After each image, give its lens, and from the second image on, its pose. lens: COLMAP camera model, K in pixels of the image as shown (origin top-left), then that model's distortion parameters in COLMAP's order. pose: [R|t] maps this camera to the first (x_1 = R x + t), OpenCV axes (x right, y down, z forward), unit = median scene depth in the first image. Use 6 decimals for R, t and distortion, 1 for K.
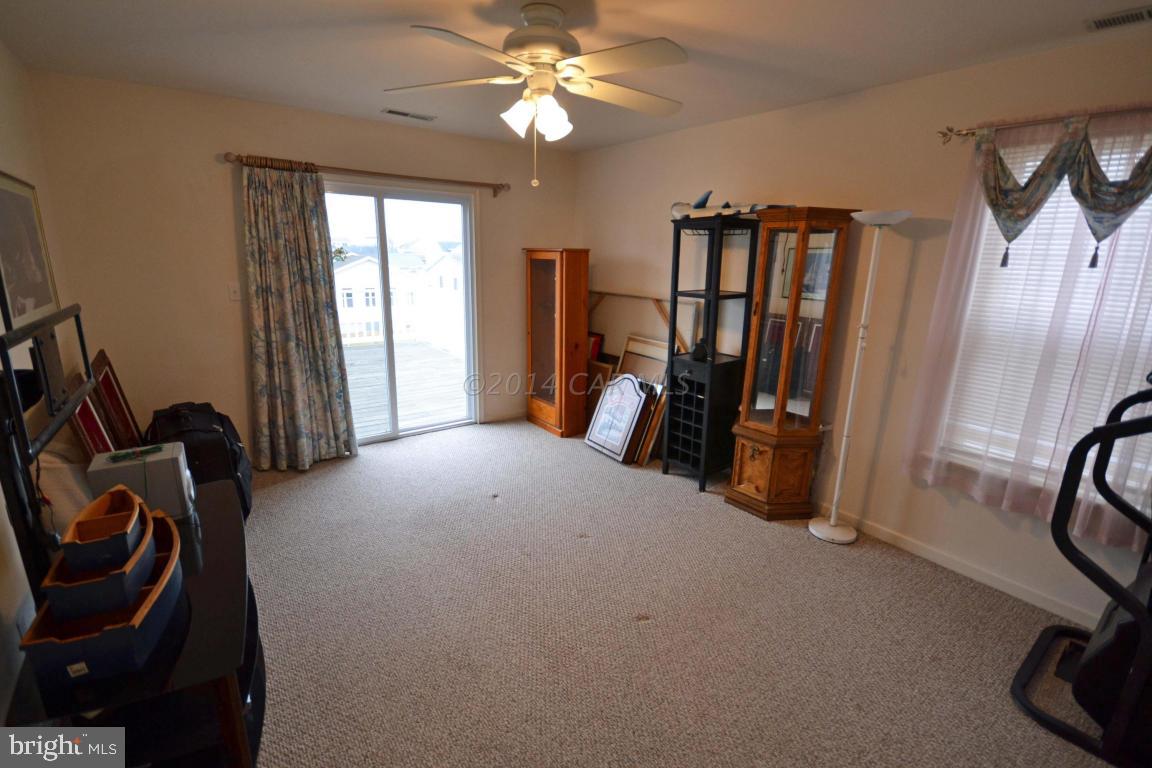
lens RADIAL K [[513.9, 0, 575.1], [0, 513.9, 384.5], [0, 0, 1]] dist [0.004825, -0.006680]
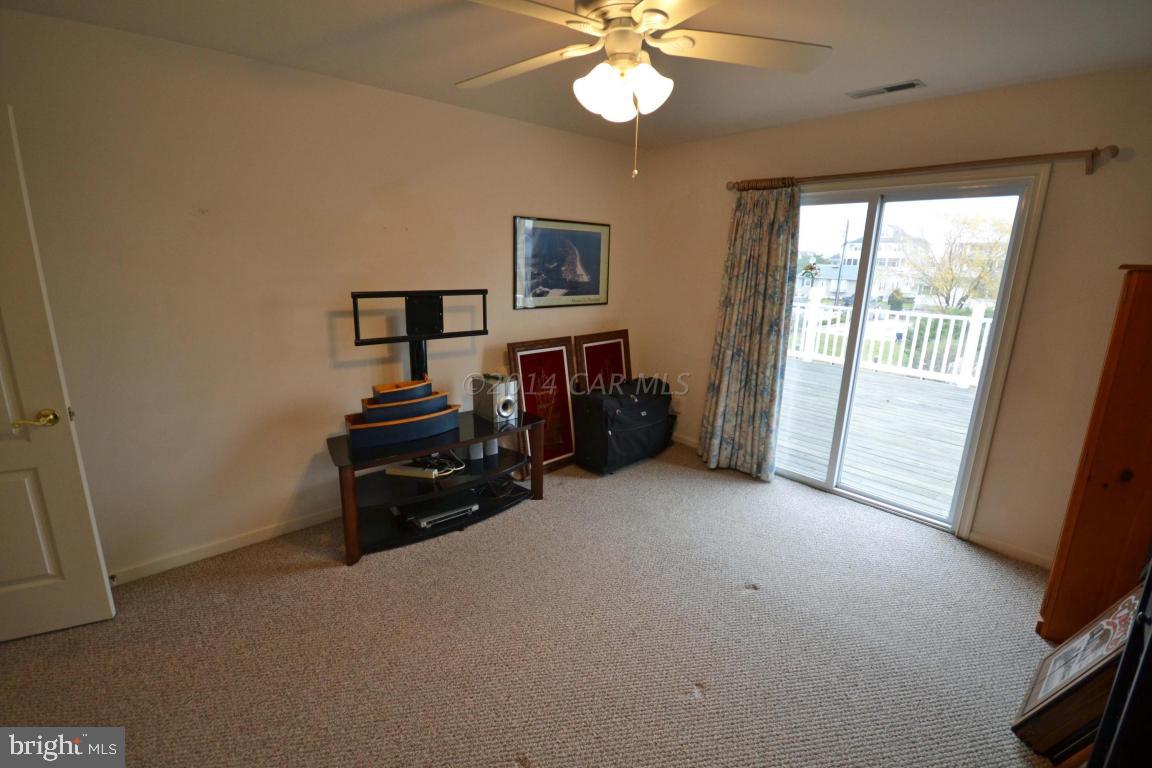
lens RADIAL K [[513.9, 0, 573.2], [0, 513.9, 378.6], [0, 0, 1]] dist [0.004825, -0.006680]
pose [[0.094085, 0.212557, -0.972609, 0.437262], [-0.263245, 0.947483, 0.181600, -0.125741], [0.960130, 0.238949, 0.145099, 0.506352]]
